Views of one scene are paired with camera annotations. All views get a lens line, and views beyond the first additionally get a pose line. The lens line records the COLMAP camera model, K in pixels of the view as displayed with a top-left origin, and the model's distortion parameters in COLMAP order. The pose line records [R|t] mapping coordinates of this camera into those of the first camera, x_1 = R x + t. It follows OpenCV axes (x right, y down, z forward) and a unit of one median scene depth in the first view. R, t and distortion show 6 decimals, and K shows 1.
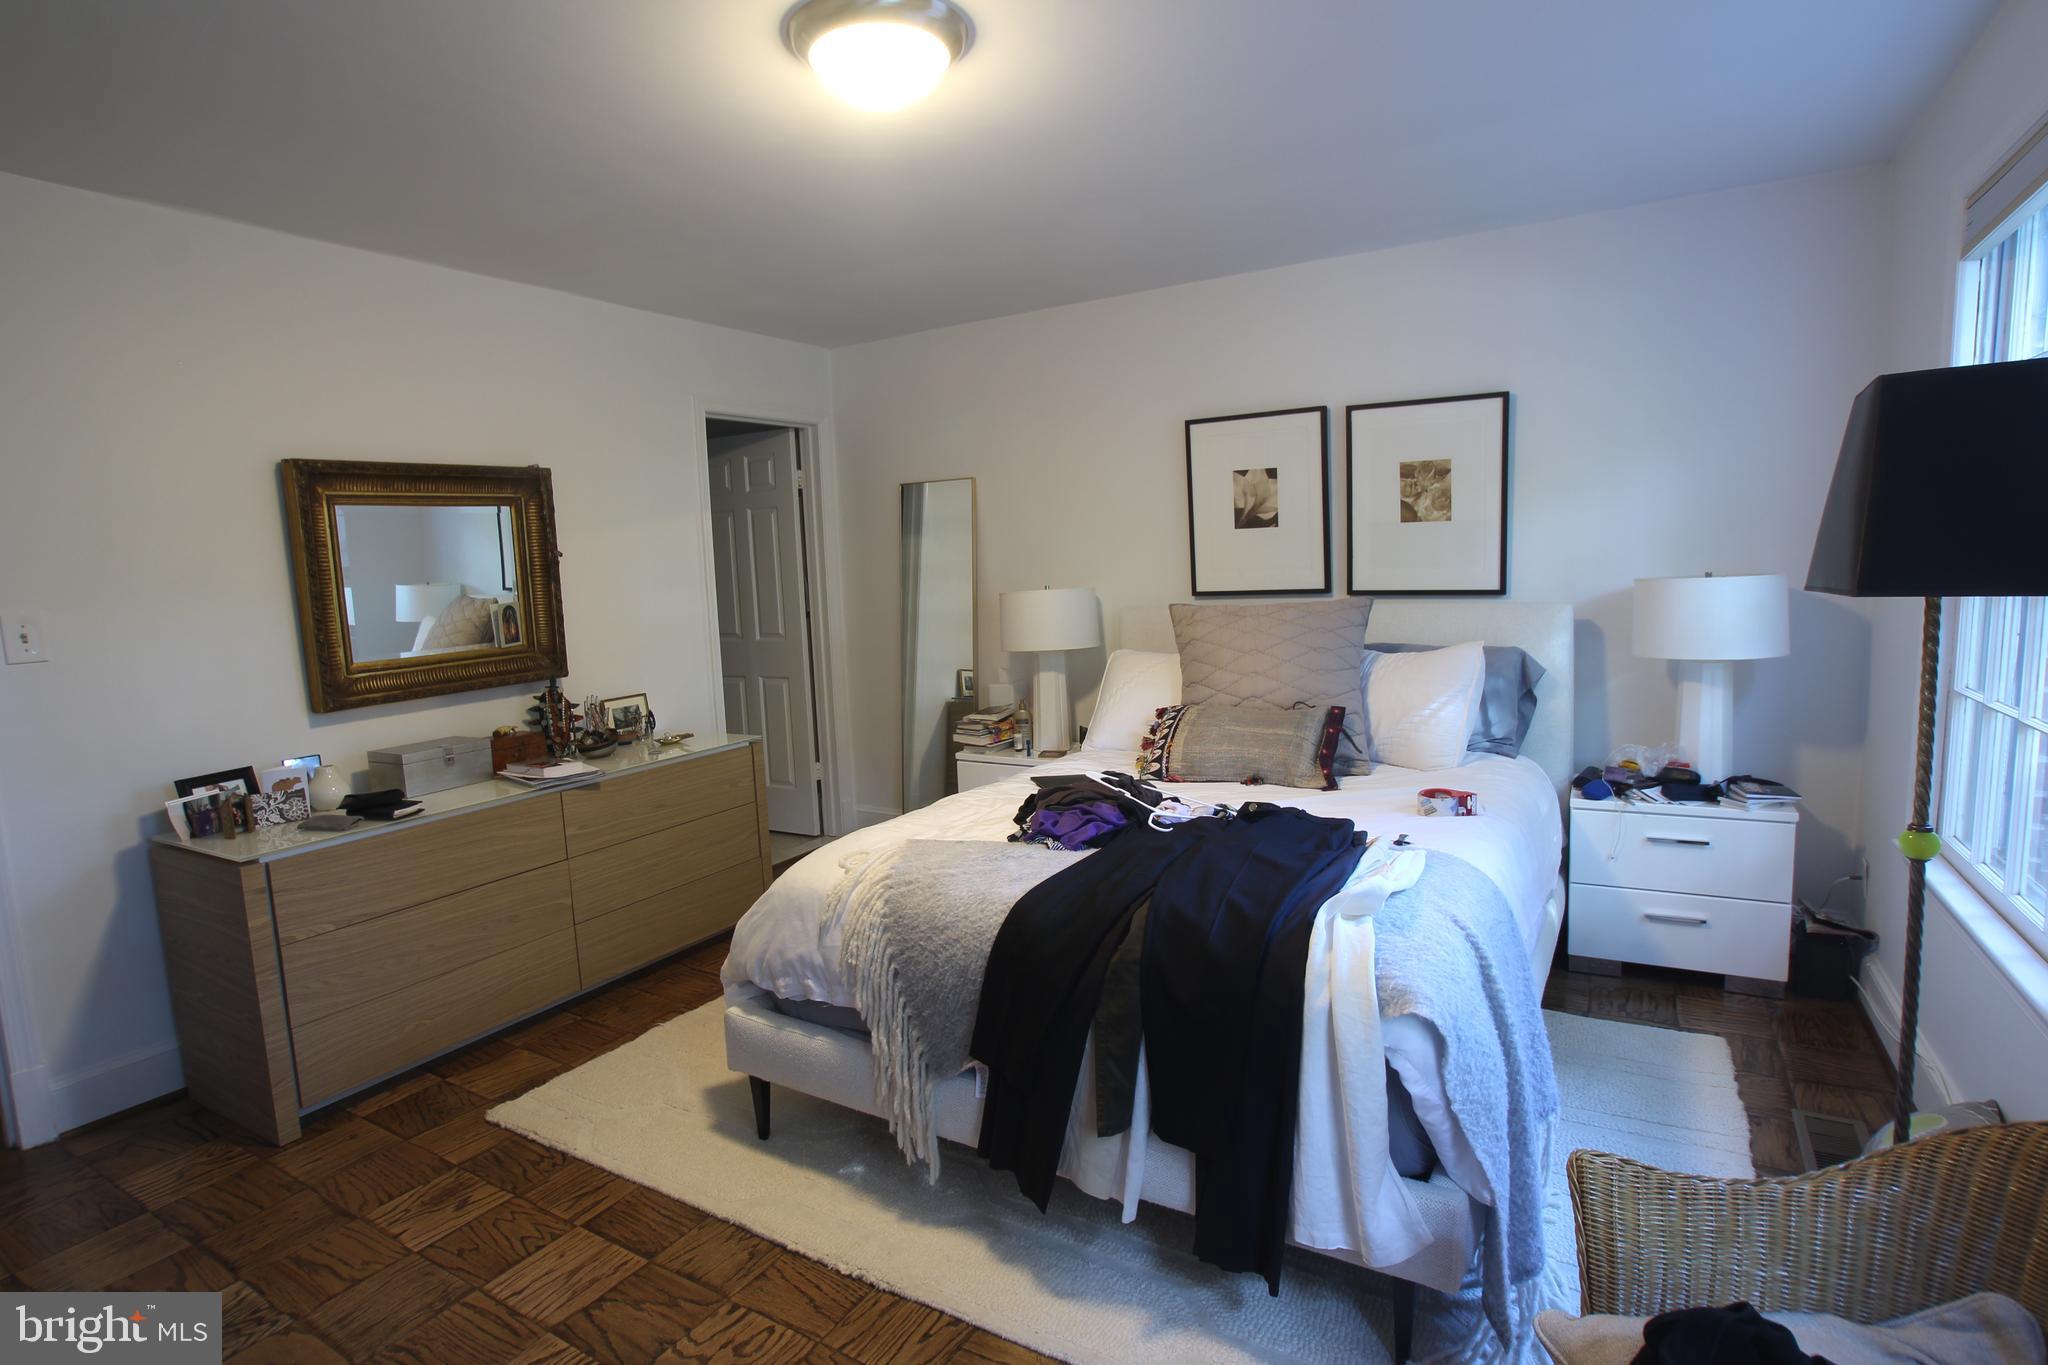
lens RADIAL K [[1036.1, 0, 1016.7], [0, 1036.1, 682.8], [0, 0, 1]] dist [-0.055799, 0.024782]
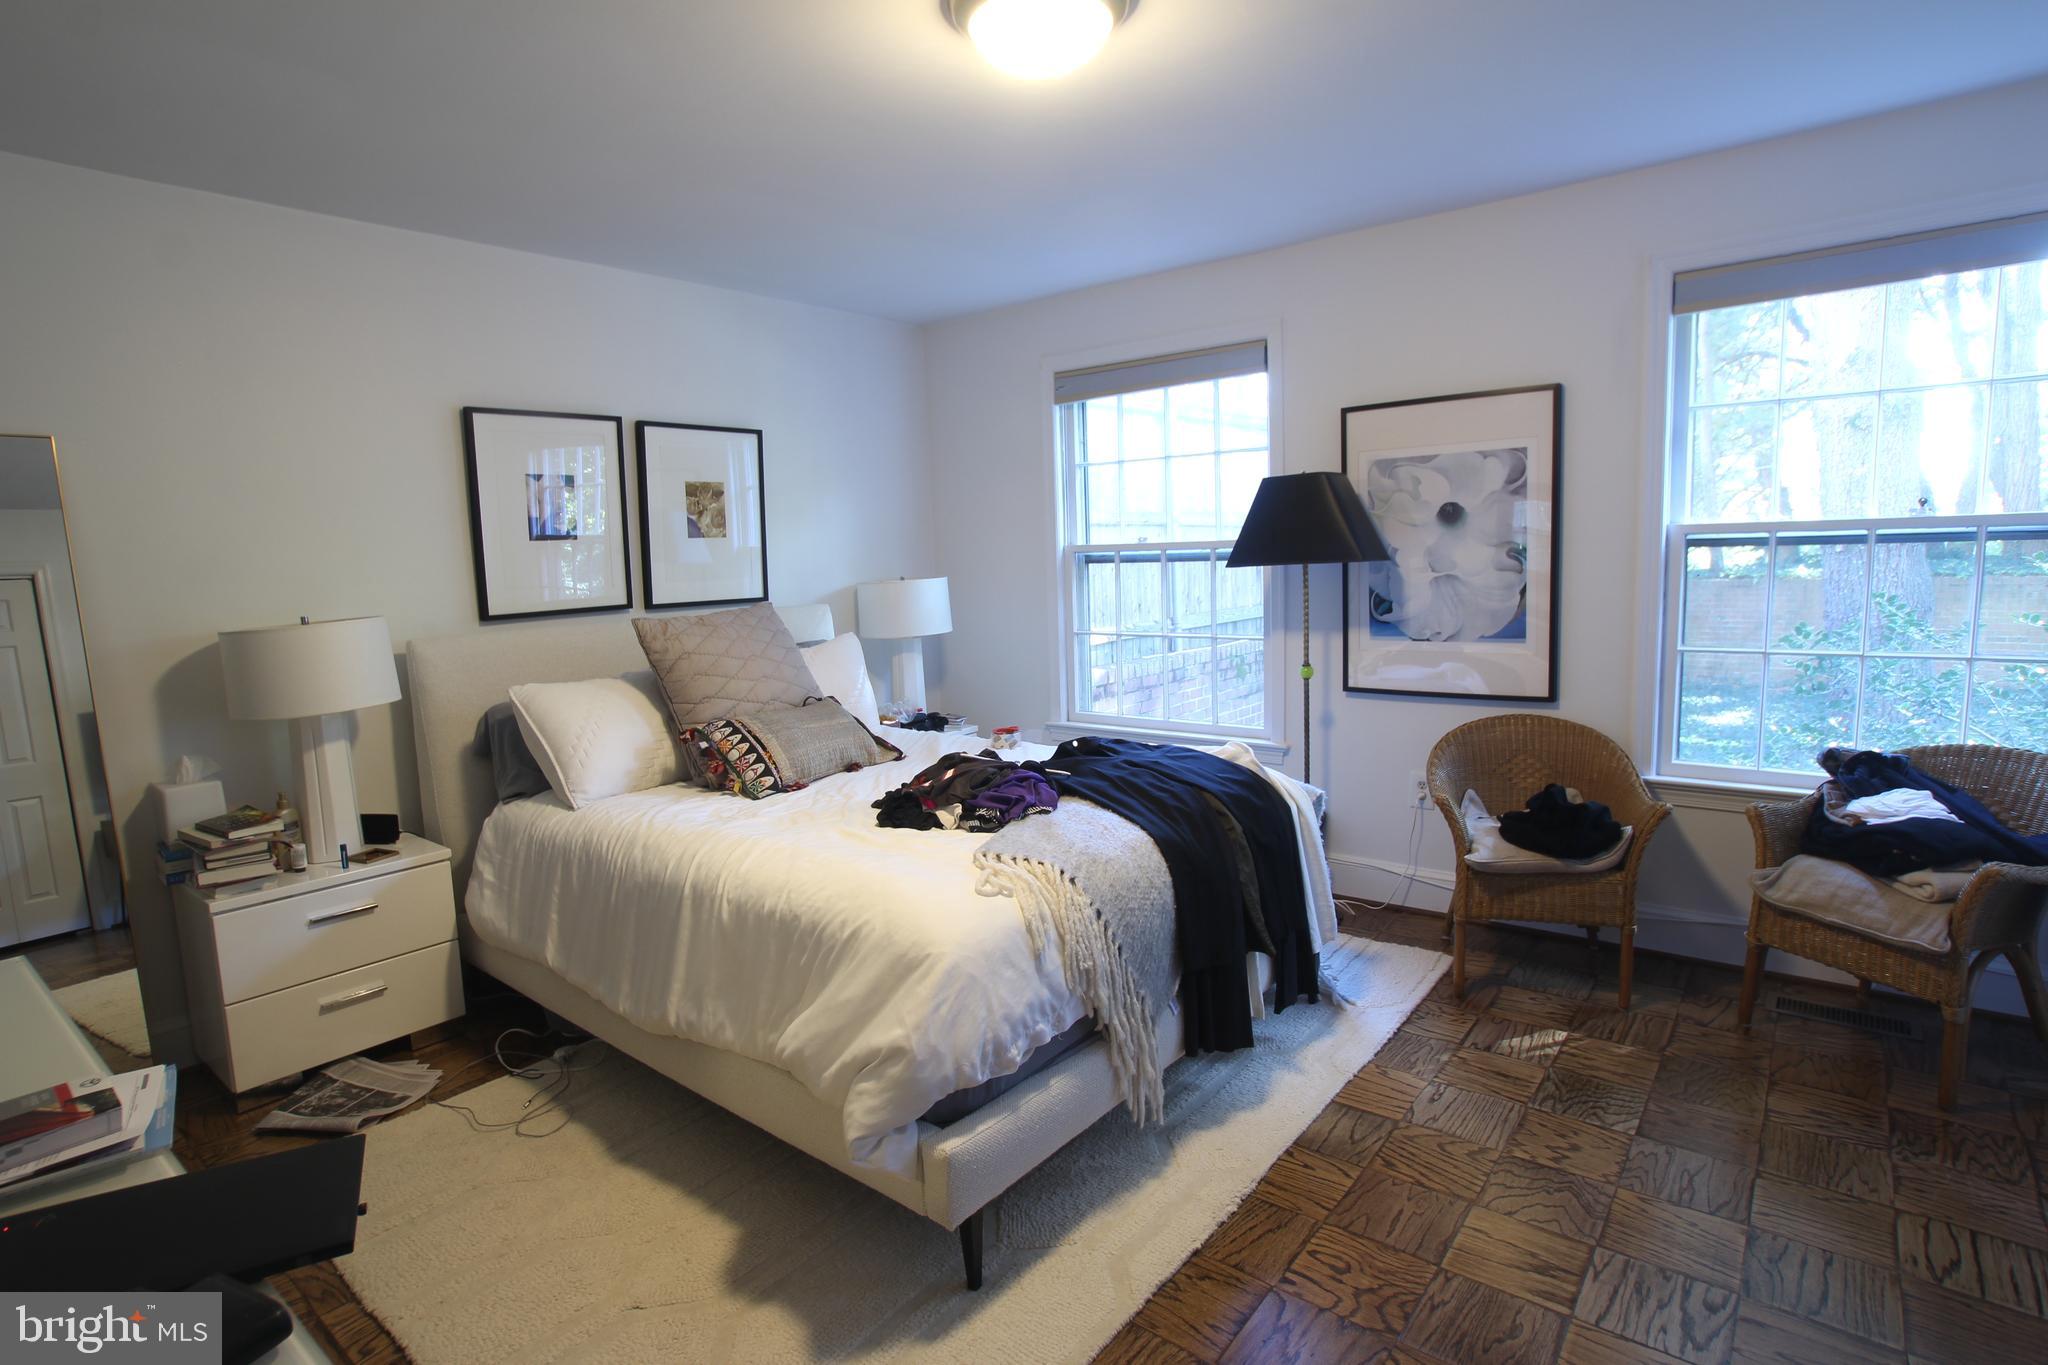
lens RADIAL K [[1036.1, 0, 1009.5], [0, 1036.1, 676.2], [0, 0, 1]] dist [-0.055799, 0.024782]
pose [[0.148021, -0.088375, 0.985028, -0.645905], [0.151328, 0.986295, 0.065749, -0.035646], [-0.977338, 0.139330, 0.159366, 0.534438]]
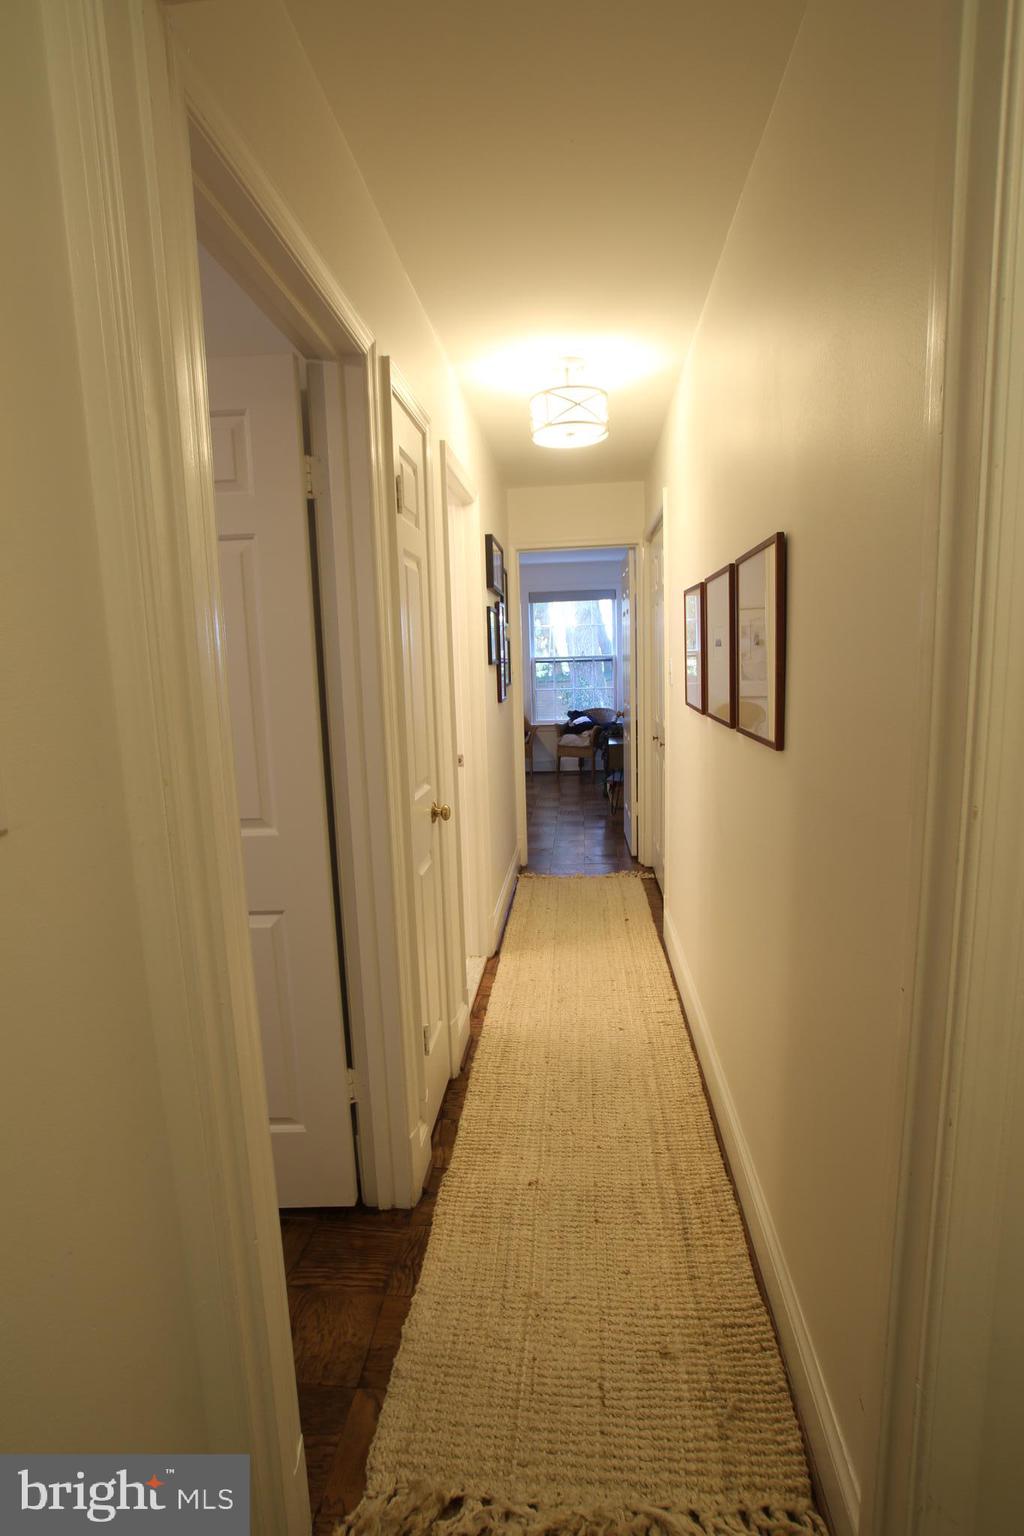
lens RADIAL K [[777.1, 0, 513.2], [0, 777.1, 772.6], [0, 0, 1]] dist [-0.055799, 0.024782]
pose [[-0.435756, -0.089390, 0.895615, -1.919608], [0.156427, 0.972392, 0.173162, -0.101589], [-0.886367, 0.215555, -0.409742, 1.246453]]
